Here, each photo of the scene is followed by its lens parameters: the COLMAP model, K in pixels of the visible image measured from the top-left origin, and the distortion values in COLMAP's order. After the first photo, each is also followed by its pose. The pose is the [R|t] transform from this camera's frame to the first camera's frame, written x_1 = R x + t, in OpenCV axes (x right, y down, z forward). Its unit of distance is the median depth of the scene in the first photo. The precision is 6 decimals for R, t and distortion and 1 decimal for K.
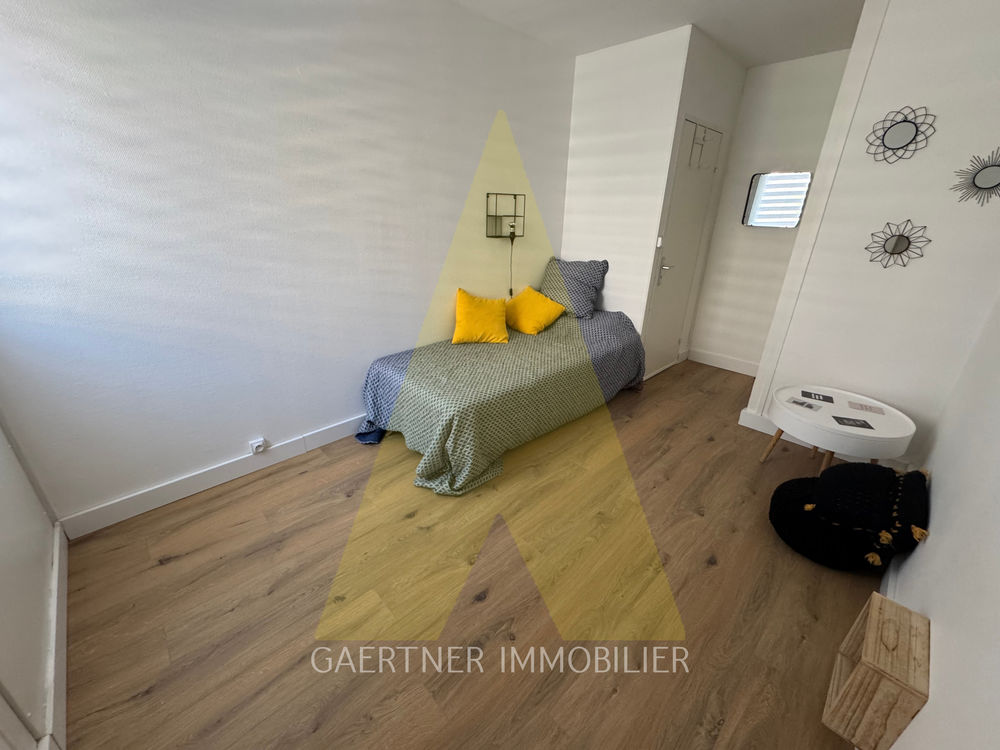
lens RADIAL K [[397.2, 0, 500.7], [0, 397.2, 373.5], [0, 0, 1]] dist [-0.004086, 0.000027]
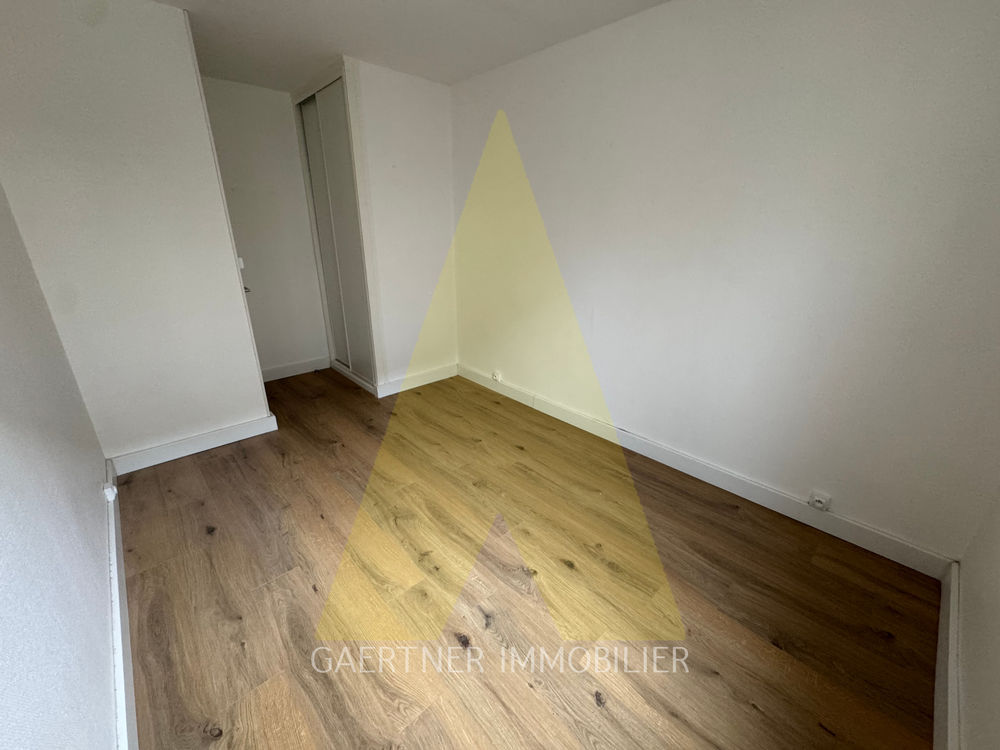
lens RADIAL K [[397.2, 0, 500.5], [0, 397.2, 373.3], [0, 0, 1]] dist [-0.004086, 0.000027]
pose [[0.020943, -0.369217, 0.929107, -0.835448], [0.380341, 0.862380, 0.334127, -0.342834], [-0.924609, 0.346380, 0.158490, 0.733839]]
